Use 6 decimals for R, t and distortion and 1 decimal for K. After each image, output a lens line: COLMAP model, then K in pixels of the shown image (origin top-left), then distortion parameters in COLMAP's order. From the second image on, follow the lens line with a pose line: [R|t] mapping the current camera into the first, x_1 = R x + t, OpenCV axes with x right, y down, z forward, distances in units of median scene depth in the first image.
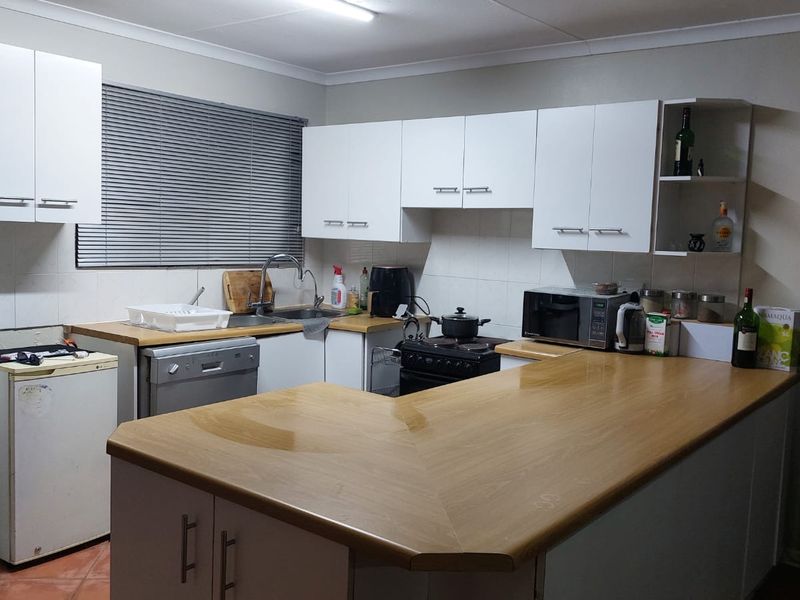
lens RADIAL K [[745.5, 0, 400.0], [0, 745.5, 299.7], [0, 0, 1]] dist [0.176716, -0.330158]
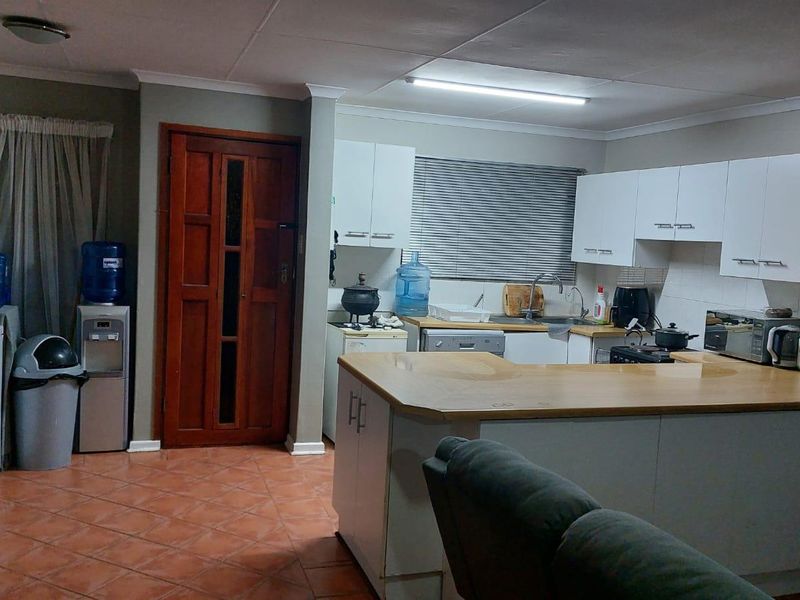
lens RADIAL K [[745.5, 0, 400.0], [0, 745.5, 299.7], [0, 0, 1]] dist [0.176716, -0.330158]
pose [[0.835556, 0.060065, -0.546112, 0.374422], [-0.079013, 0.996810, -0.011254, 0.021495], [0.543694, 0.052553, 0.837636, -0.256236]]
